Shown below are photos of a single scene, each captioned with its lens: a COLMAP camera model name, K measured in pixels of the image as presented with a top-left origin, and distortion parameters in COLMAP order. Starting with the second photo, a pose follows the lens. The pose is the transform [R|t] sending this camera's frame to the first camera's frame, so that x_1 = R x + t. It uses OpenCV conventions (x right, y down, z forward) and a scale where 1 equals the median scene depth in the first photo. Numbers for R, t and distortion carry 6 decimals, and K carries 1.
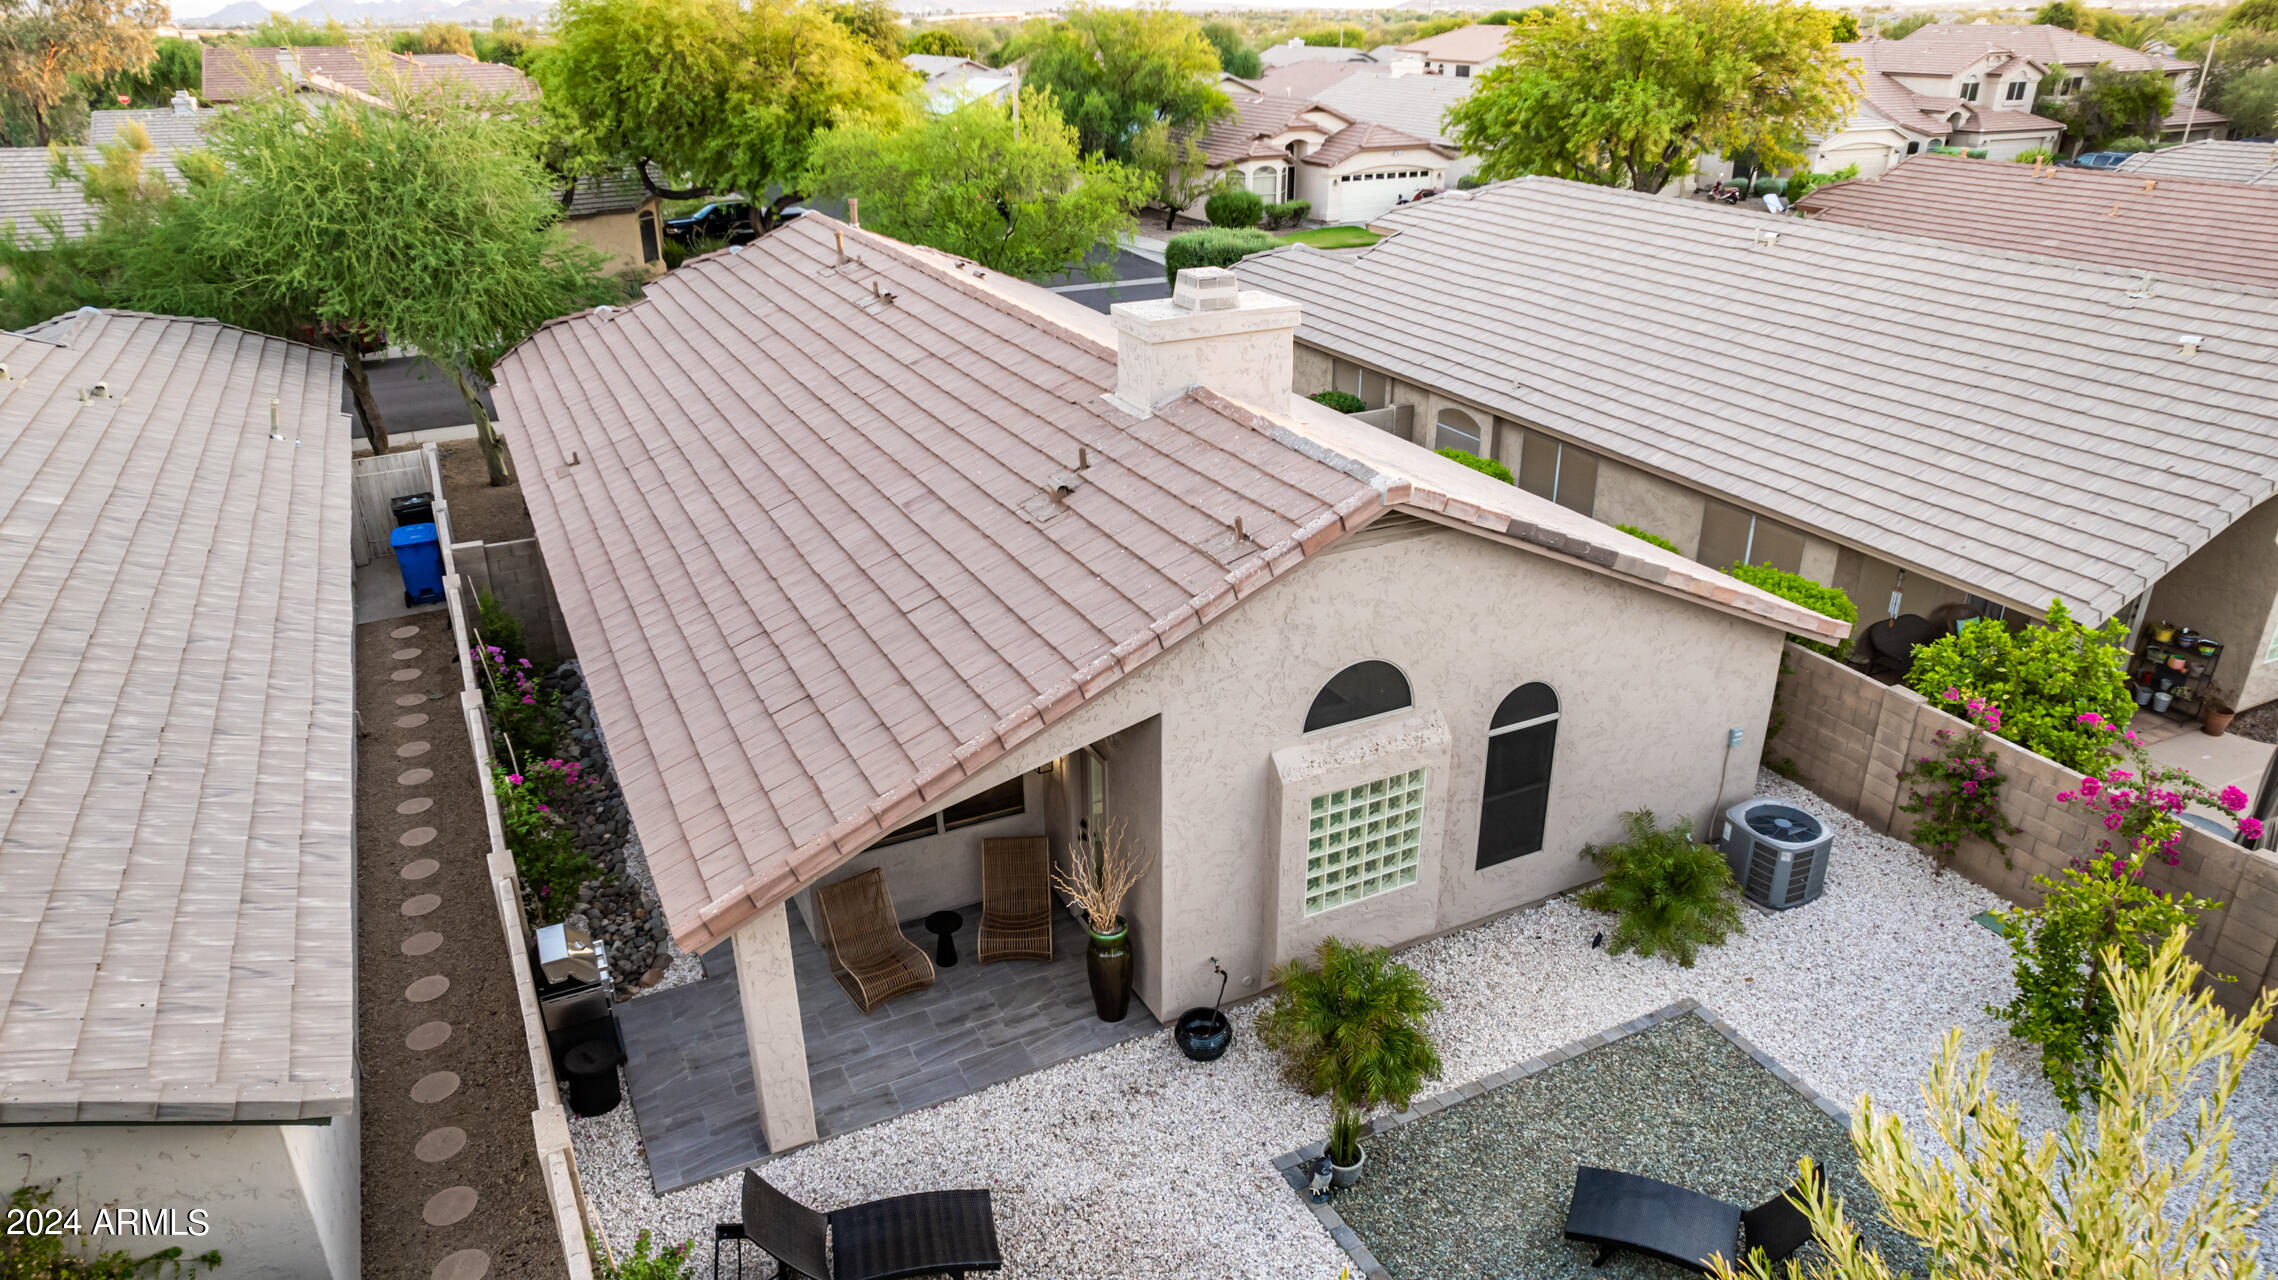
lens RADIAL K [[1445.8, 0, 1138.9], [0, 1445.8, 644.1], [0, 0, 1]] dist [-0.072822, 0.058767]
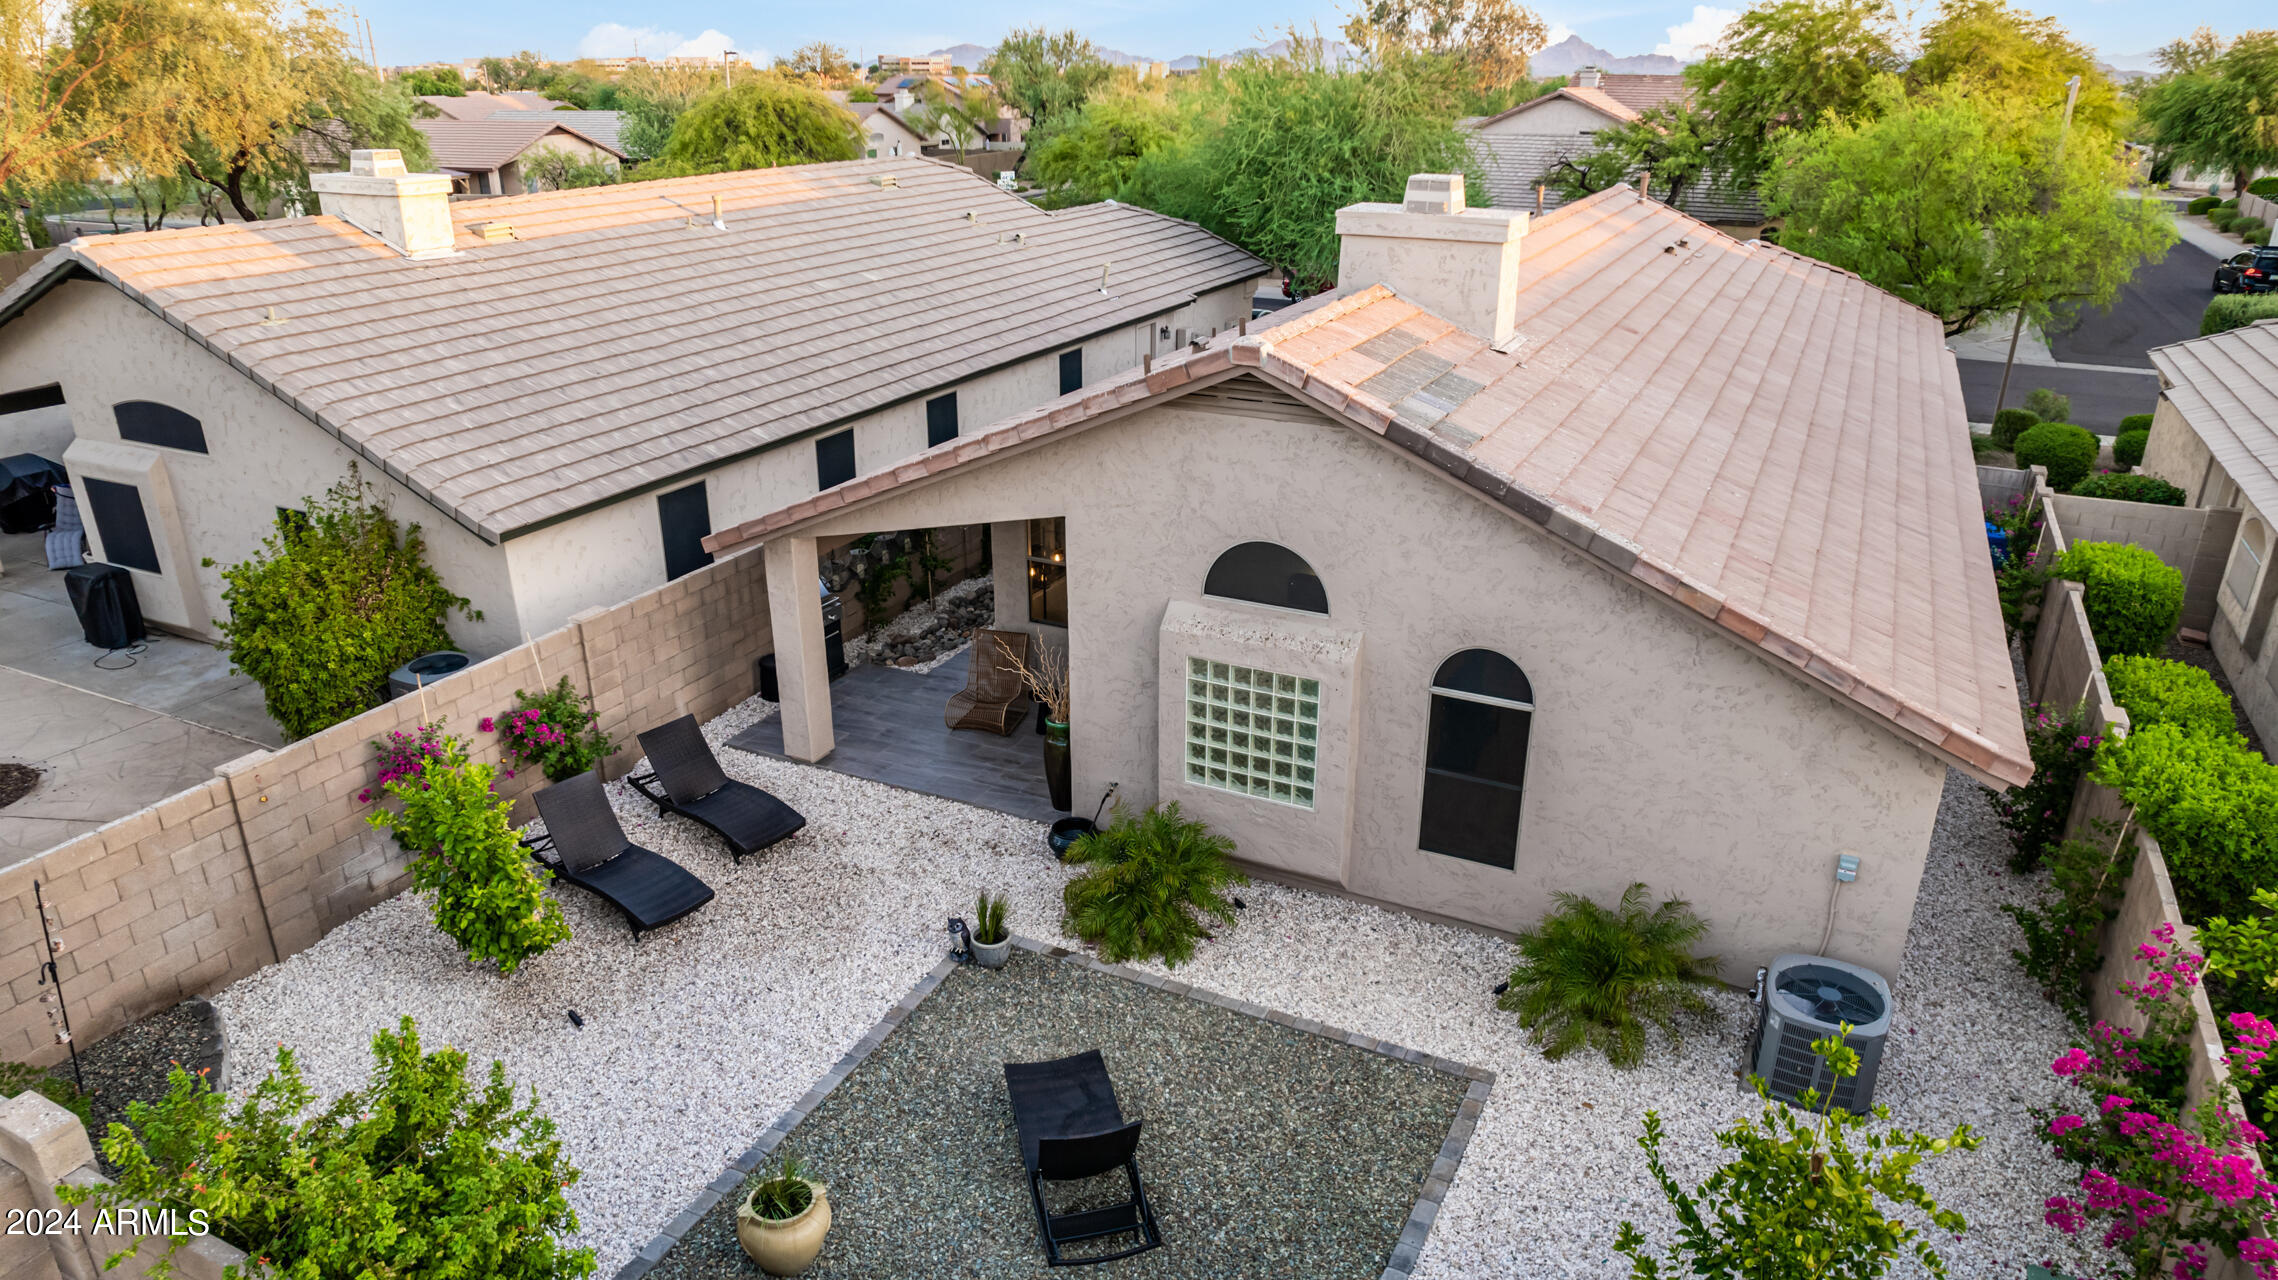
lens RADIAL K [[1445.8, 0, 1149.9], [0, 1445.8, 658.0], [0, 0, 1]] dist [-0.072822, 0.058767]
pose [[0.611863, 0.311934, -0.726857, 0.796172], [-0.331012, 0.935593, 0.122870, -0.007887], [0.718369, 0.165419, 0.675709, 0.276511]]
